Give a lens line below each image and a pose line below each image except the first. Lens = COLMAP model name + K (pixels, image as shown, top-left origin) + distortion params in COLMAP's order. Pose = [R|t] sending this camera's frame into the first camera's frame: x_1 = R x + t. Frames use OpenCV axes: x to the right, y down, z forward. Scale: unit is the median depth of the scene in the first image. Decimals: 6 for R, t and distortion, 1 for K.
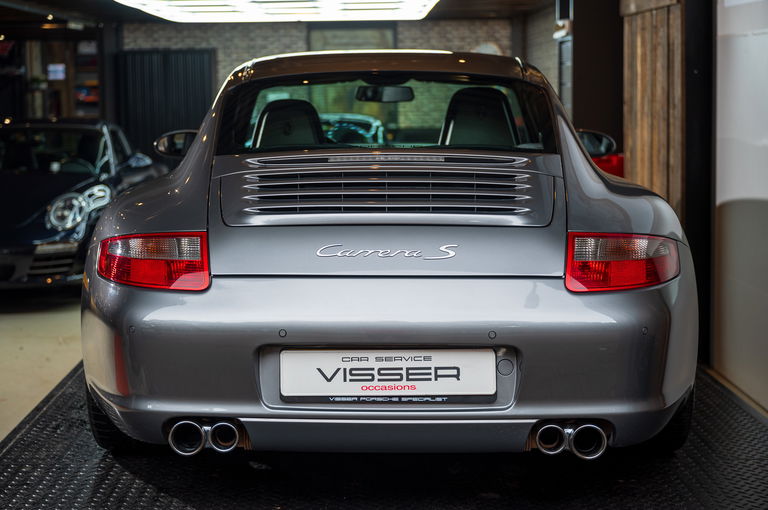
lens RADIAL K [[1373.6, 0, 383.6], [0, 1373.6, 254.8], [0, 0, 1]] dist [0.011650, 0.000000]
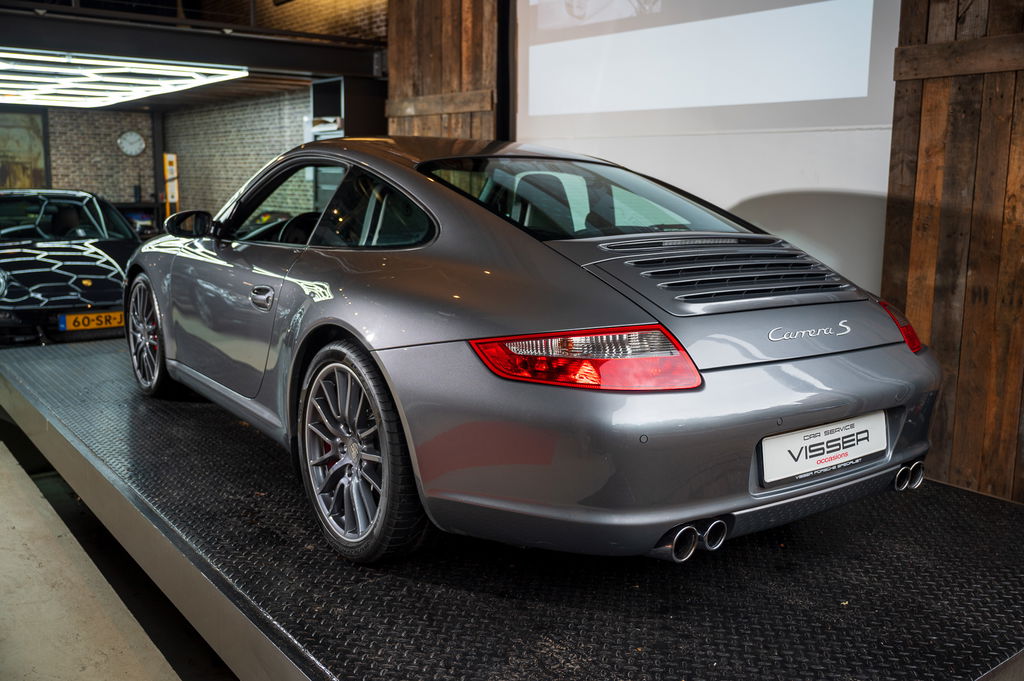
lens RADIAL K [[934.2, 0, 512.3], [0, 934.2, 340.0], [0, 0, 1]] dist [-0.014619, 0.000000]
pose [[0.777910, -0.081488, 0.623069, -0.631110], [0.048280, 0.996376, 0.070033, -0.057501], [-0.626518, -0.024398, 0.779025, 0.588326]]
